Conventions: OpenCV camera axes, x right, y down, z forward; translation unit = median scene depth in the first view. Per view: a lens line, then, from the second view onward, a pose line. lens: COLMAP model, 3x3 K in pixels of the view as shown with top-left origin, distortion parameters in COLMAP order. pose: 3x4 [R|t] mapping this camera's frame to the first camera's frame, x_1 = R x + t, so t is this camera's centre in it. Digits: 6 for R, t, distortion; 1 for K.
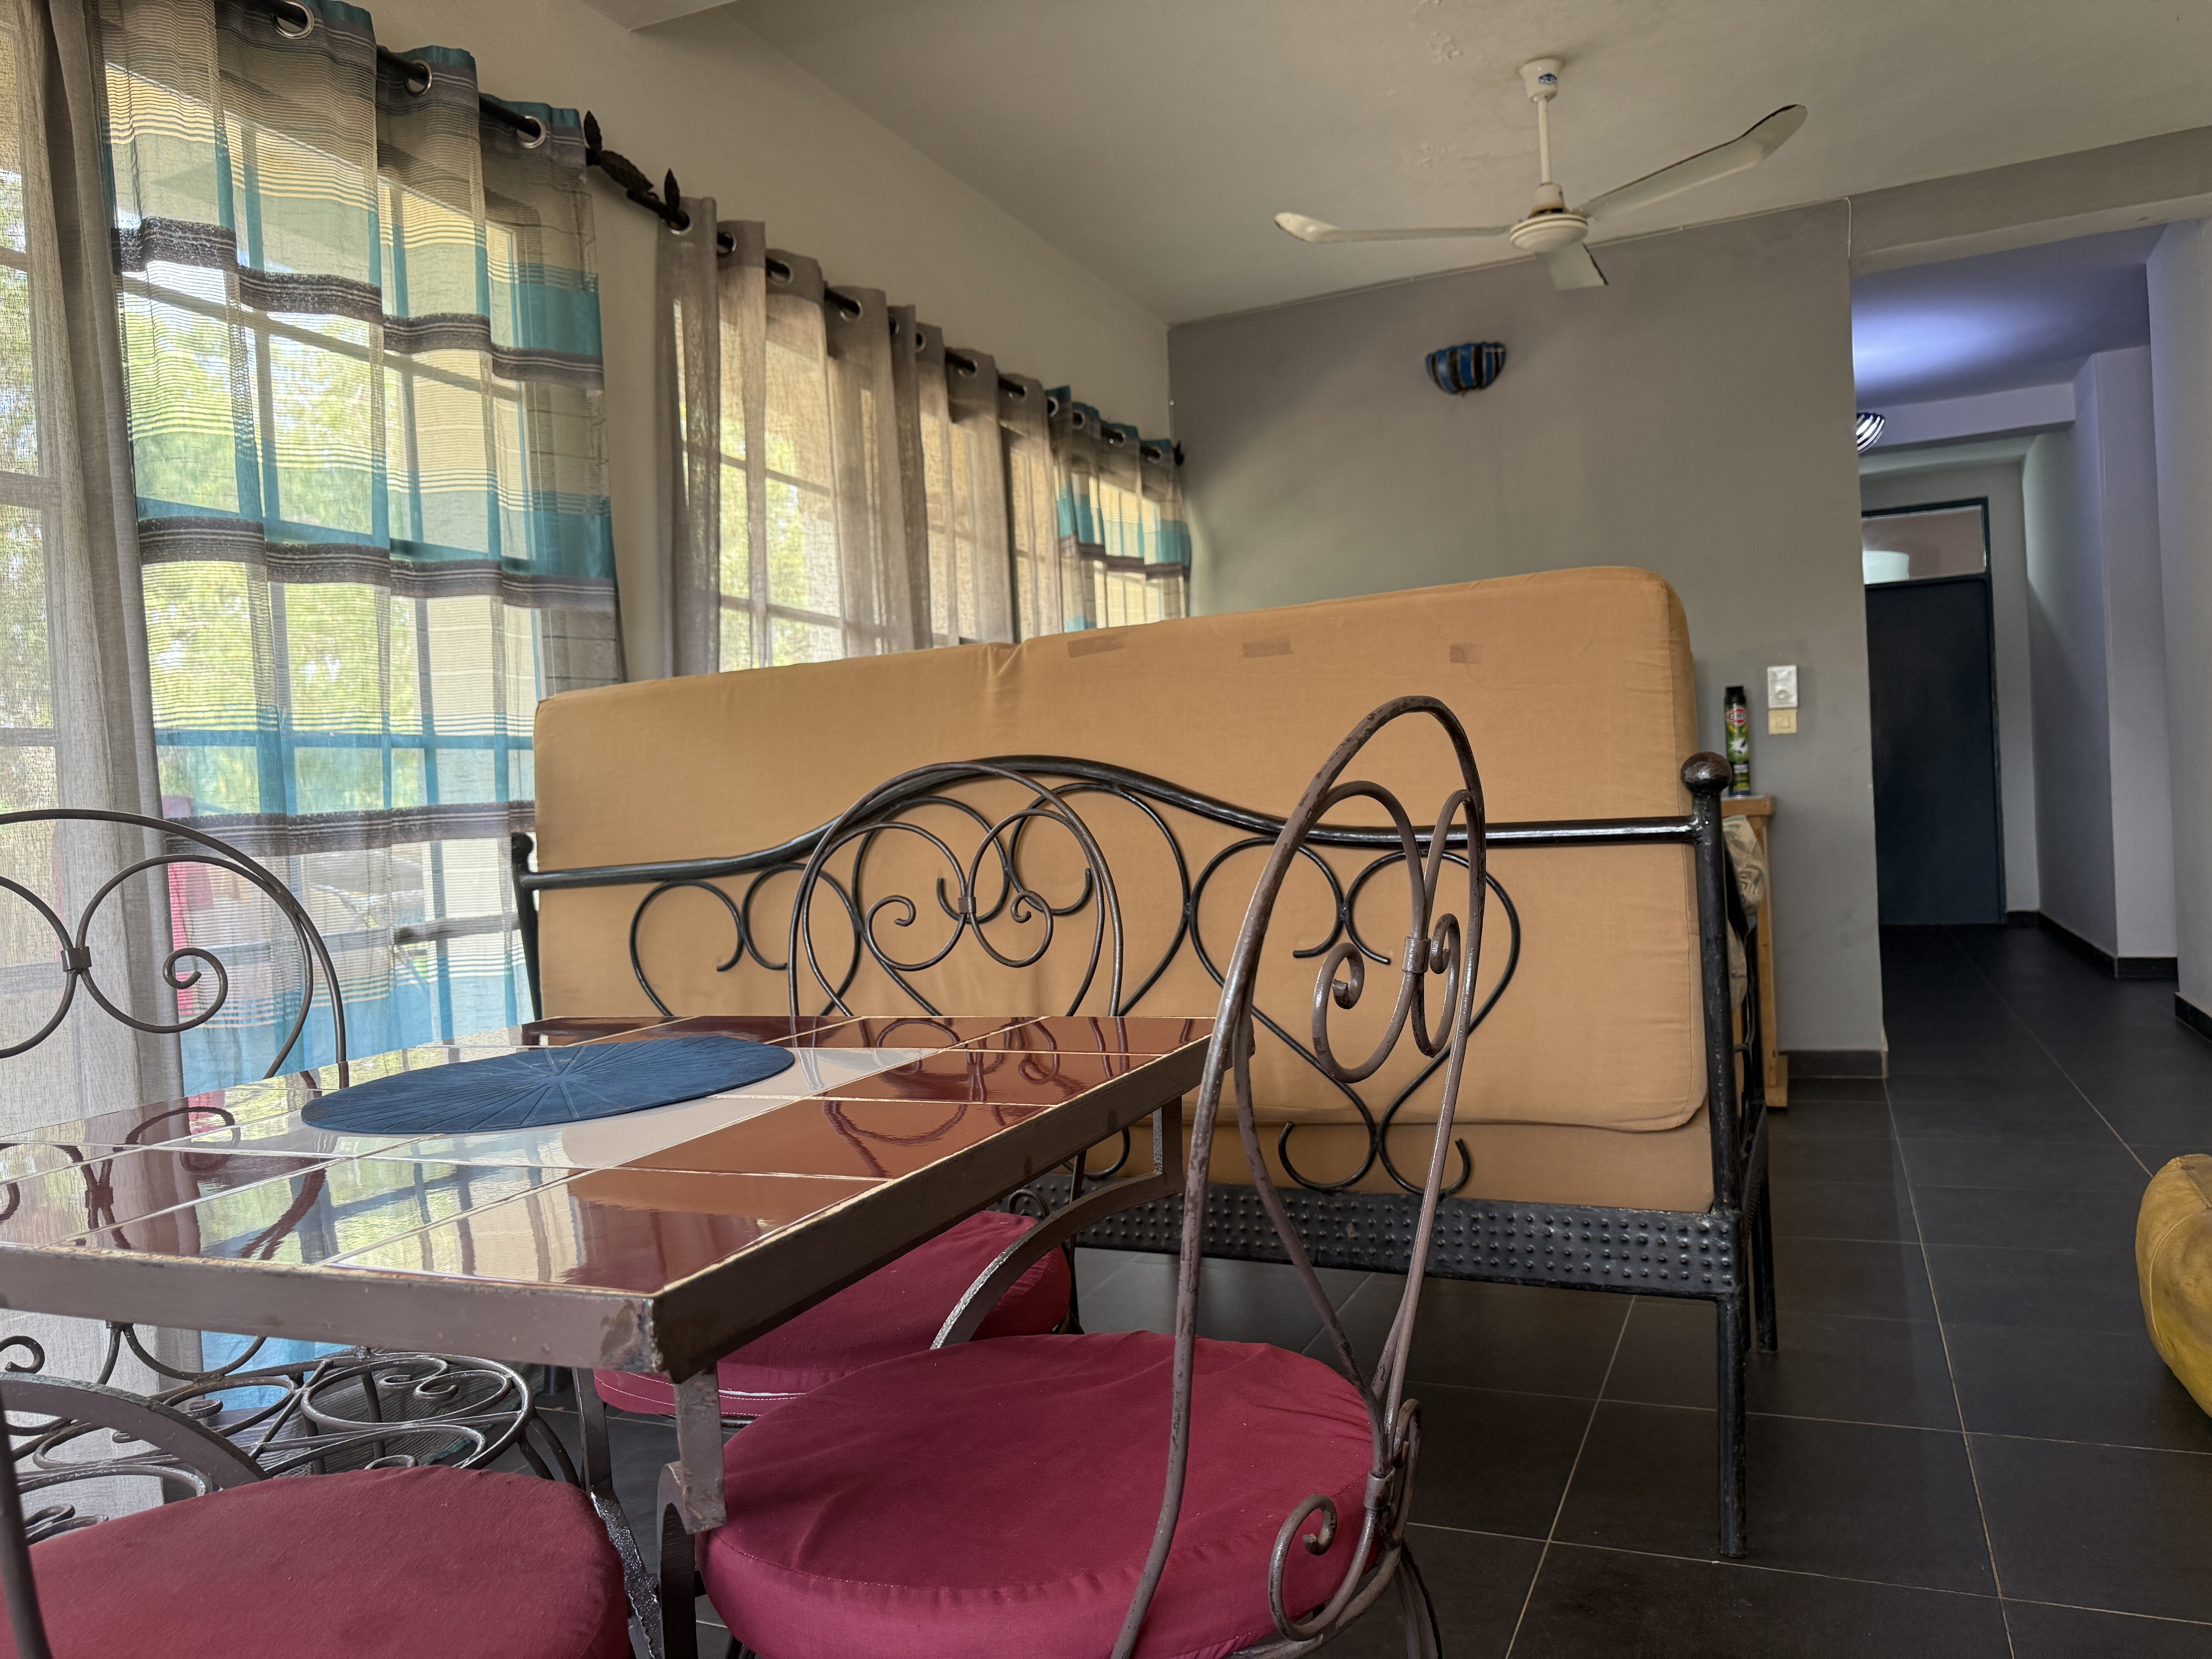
lens RADIAL K [[1572.1, 0, 1110.2], [0, 1572.1, 826.2], [0, 0, 1]] dist [0.038006, -0.049556]
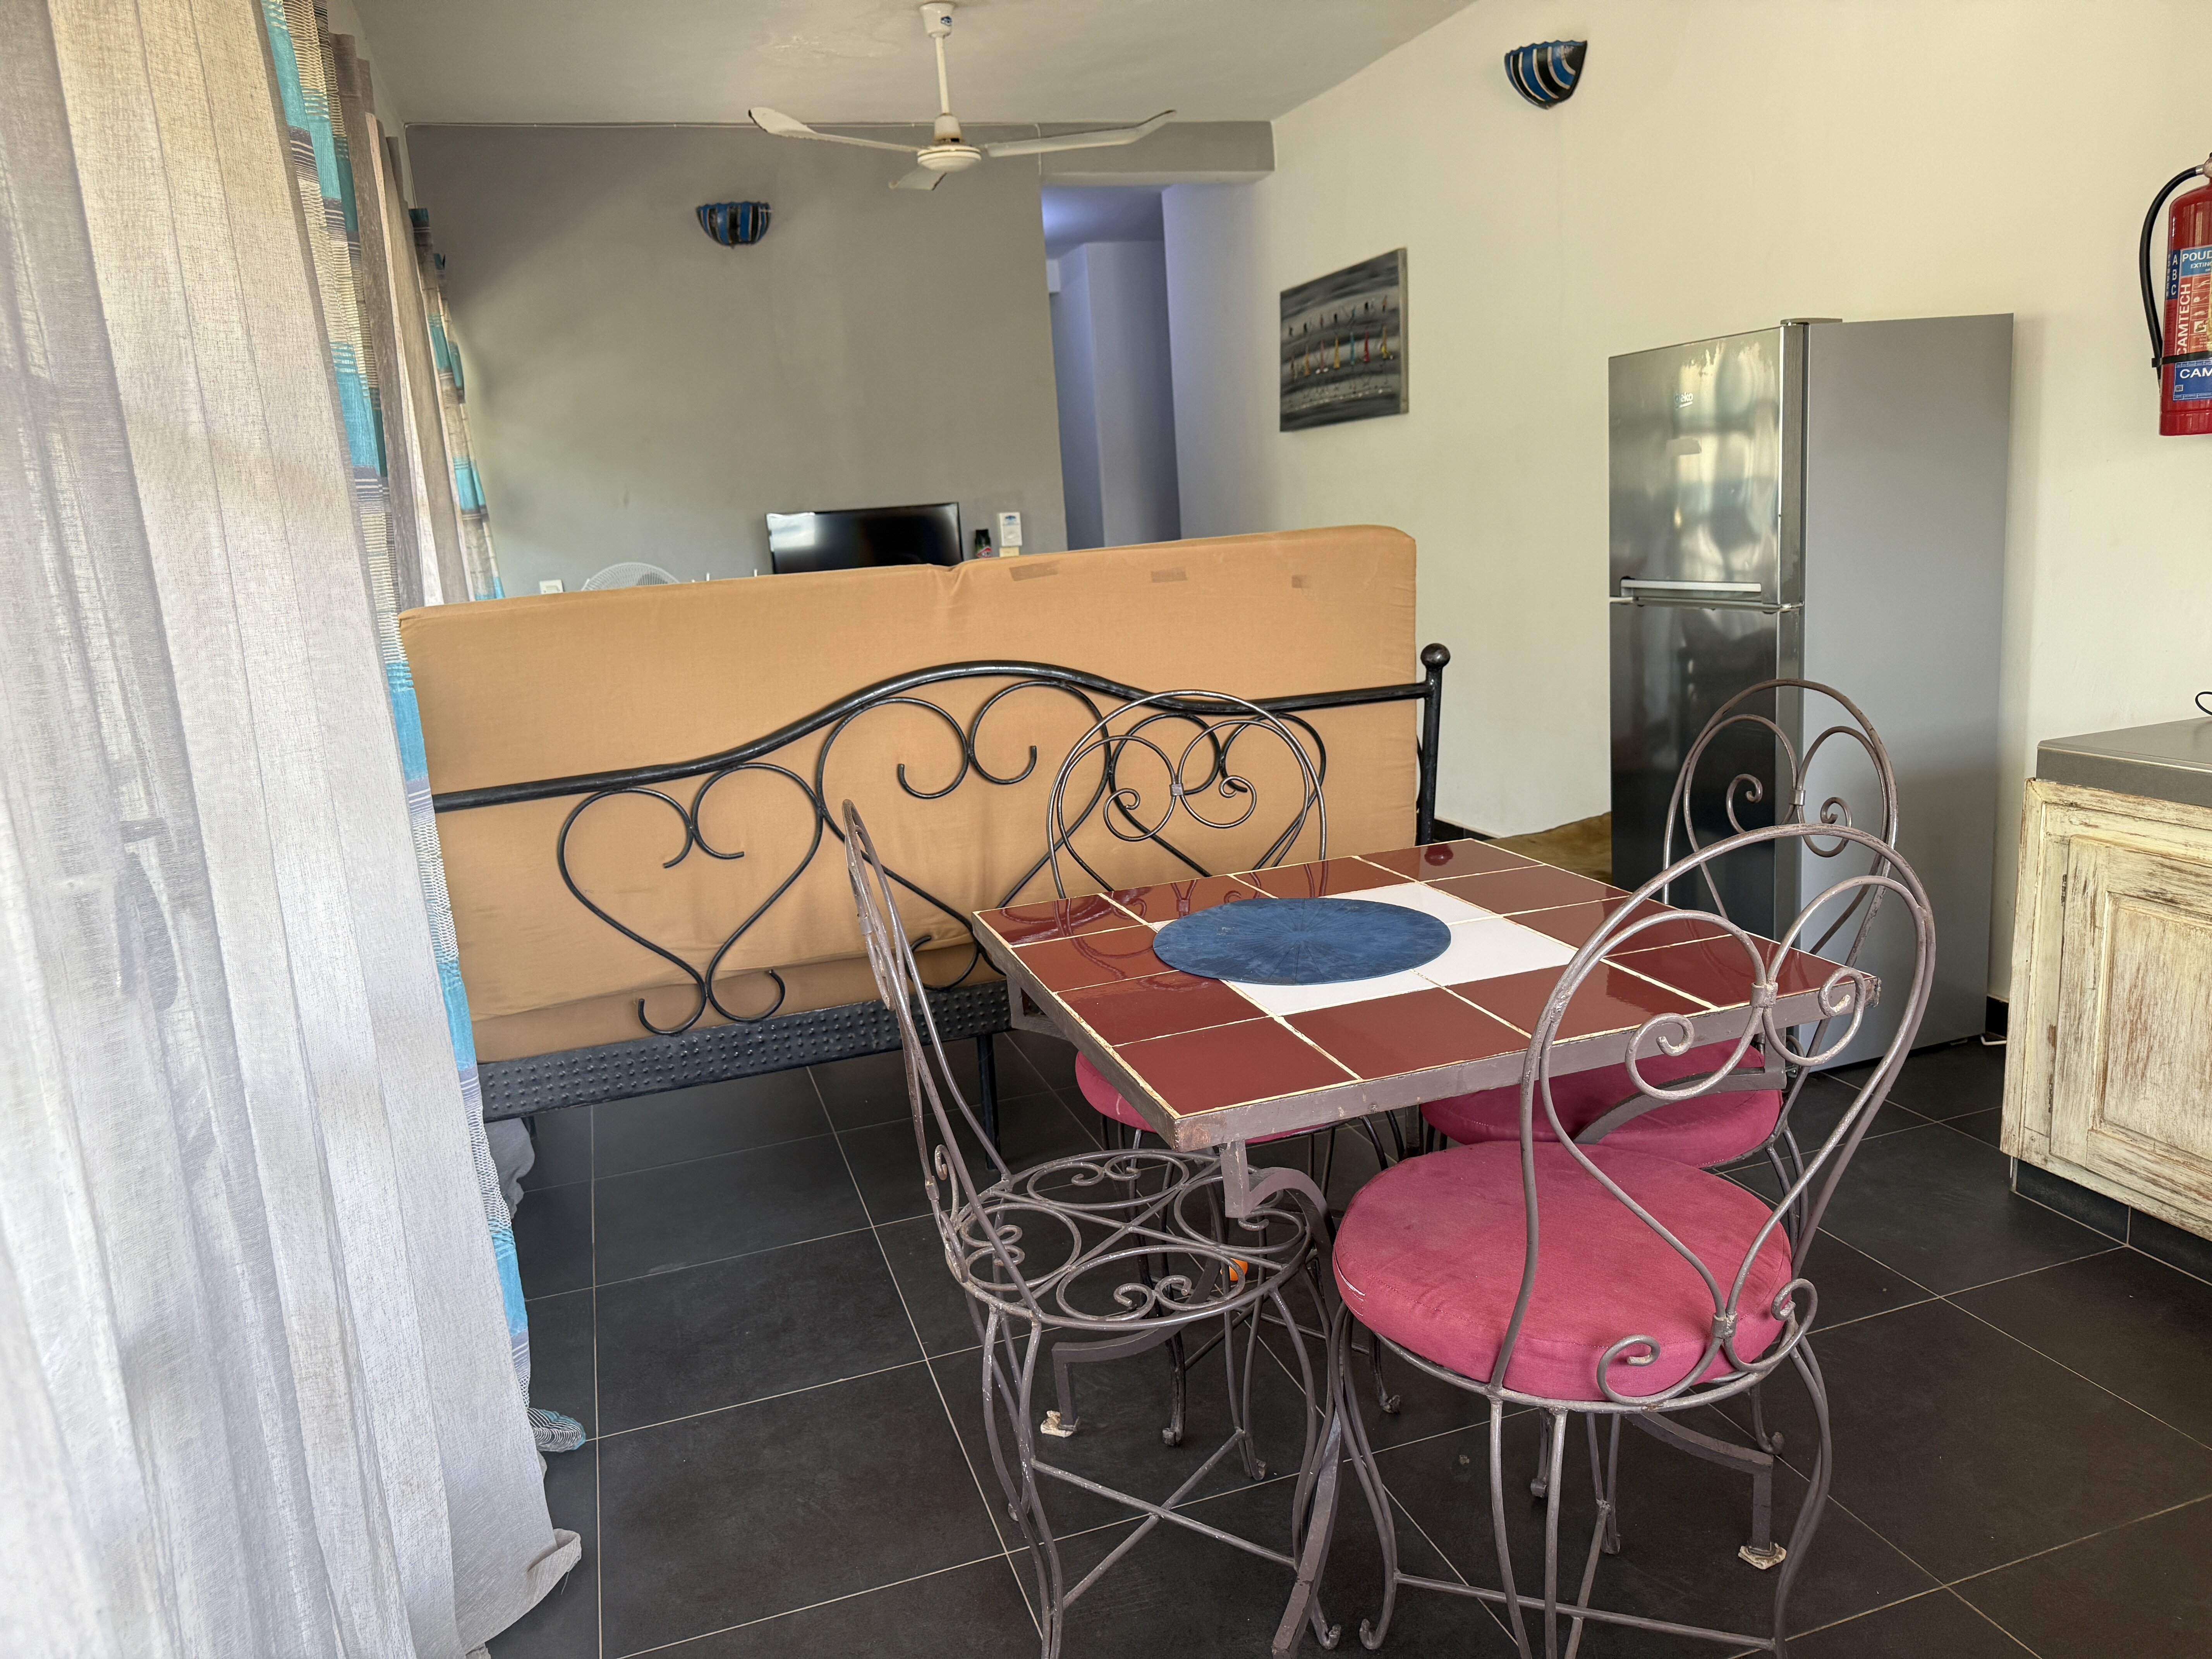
lens RADIAL K [[1572.1, 0, 1110.2], [0, 1572.1, 826.2], [0, 0, 1]] dist [0.038006, -0.049556]
pose [[0.751458, -0.130842, 0.646677, -0.733400], [0.037663, 0.987048, 0.155943, -0.096881], [-0.658705, -0.092829, 0.746653, -0.014839]]
